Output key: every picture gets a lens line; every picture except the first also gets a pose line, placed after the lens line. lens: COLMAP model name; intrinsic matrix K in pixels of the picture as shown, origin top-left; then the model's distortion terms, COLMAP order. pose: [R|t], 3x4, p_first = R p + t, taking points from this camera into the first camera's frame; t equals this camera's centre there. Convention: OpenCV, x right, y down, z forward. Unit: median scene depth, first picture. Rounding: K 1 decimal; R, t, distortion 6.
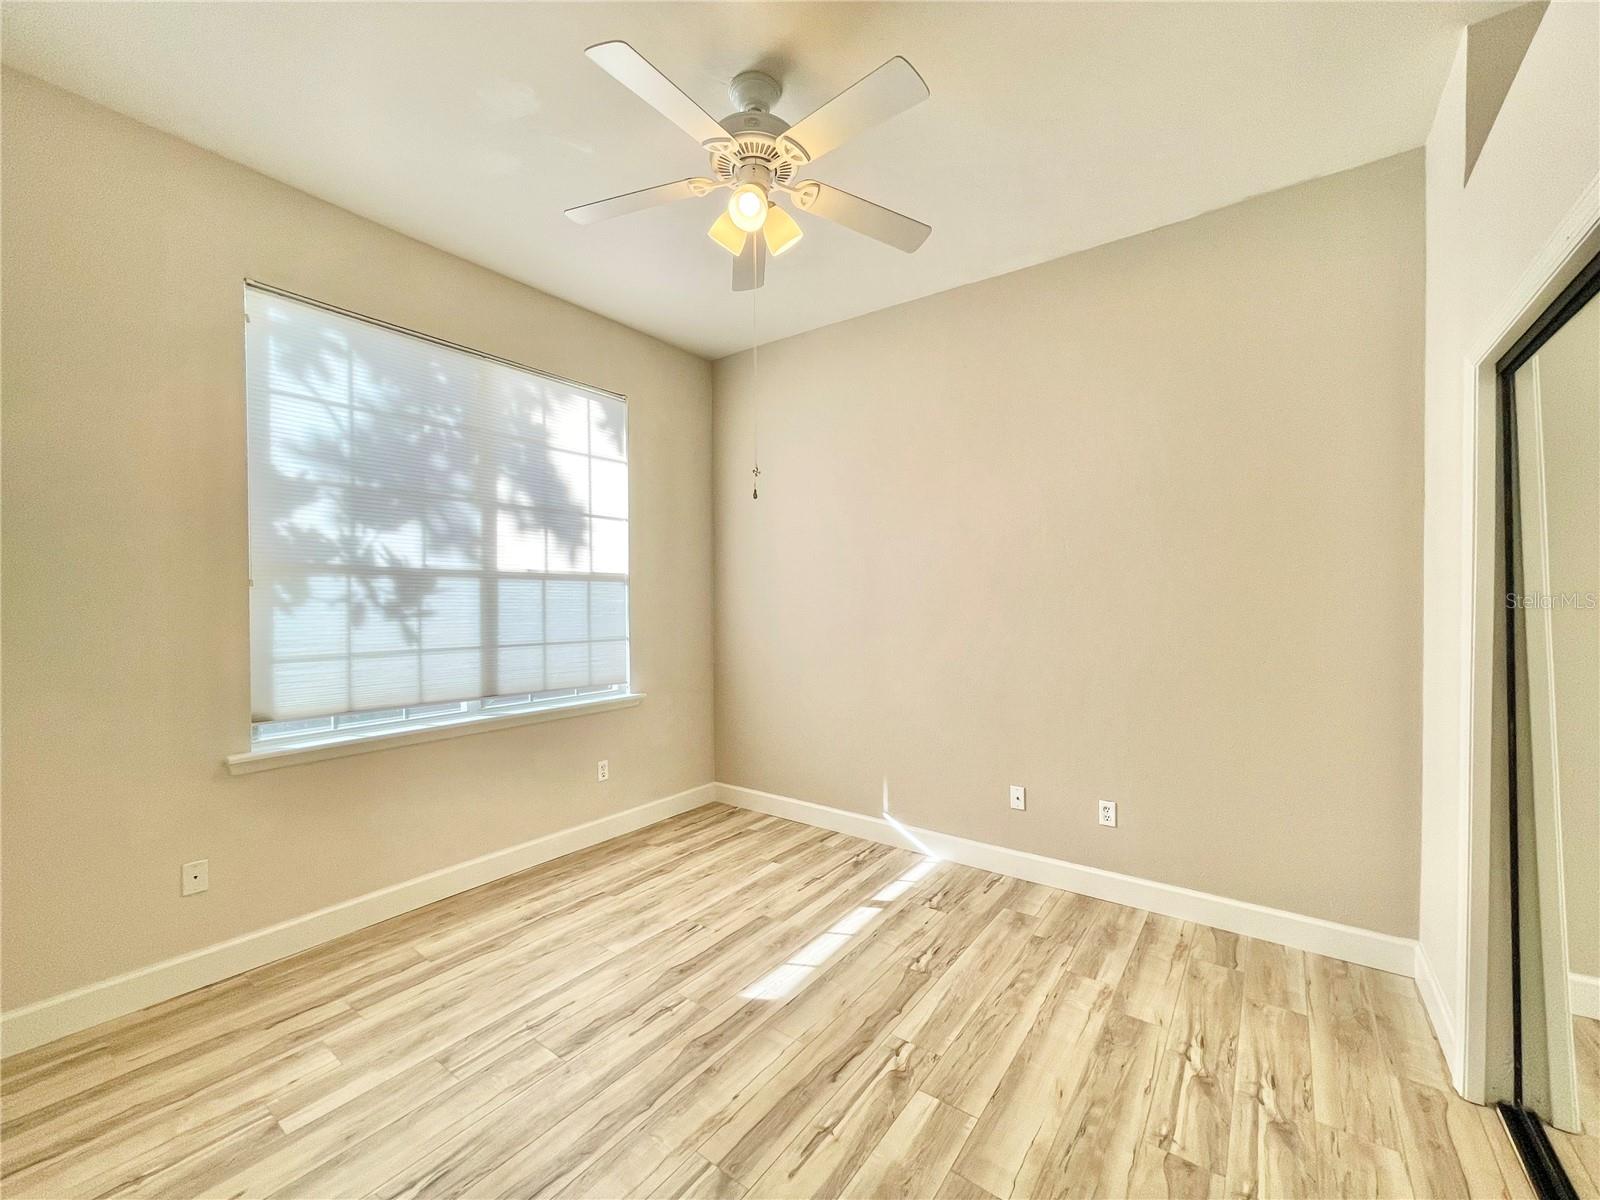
lens RADIAL K [[646.8, 0, 799.6], [0, 646.8, 601.1], [0, 0, 1]] dist [-0.002777, 0.001857]
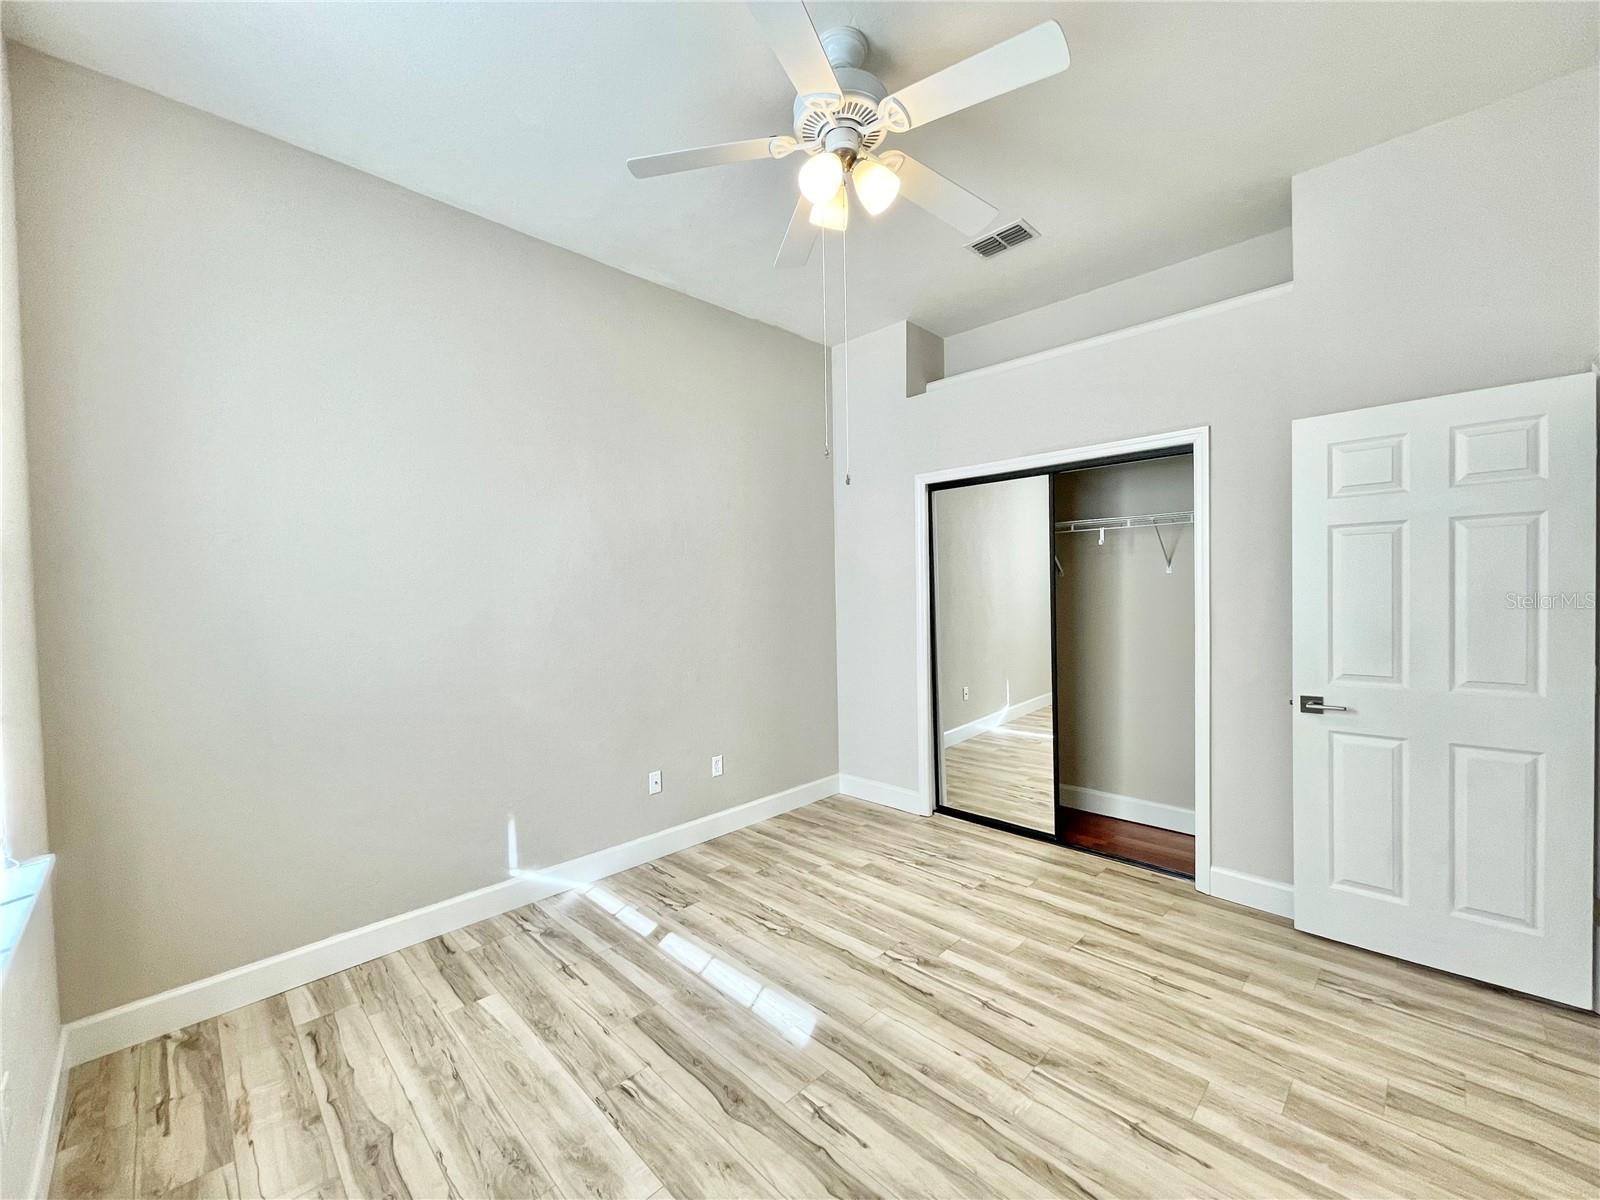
lens RADIAL K [[646.8, 0, 796.3], [0, 646.8, 598.1], [0, 0, 1]] dist [-0.002777, 0.001857]
pose [[0.154736, -0.016156, 0.987824, -0.819471], [0.021945, 0.999676, 0.012912, -0.005708], [-0.987712, 0.019680, 0.155040, 0.746482]]
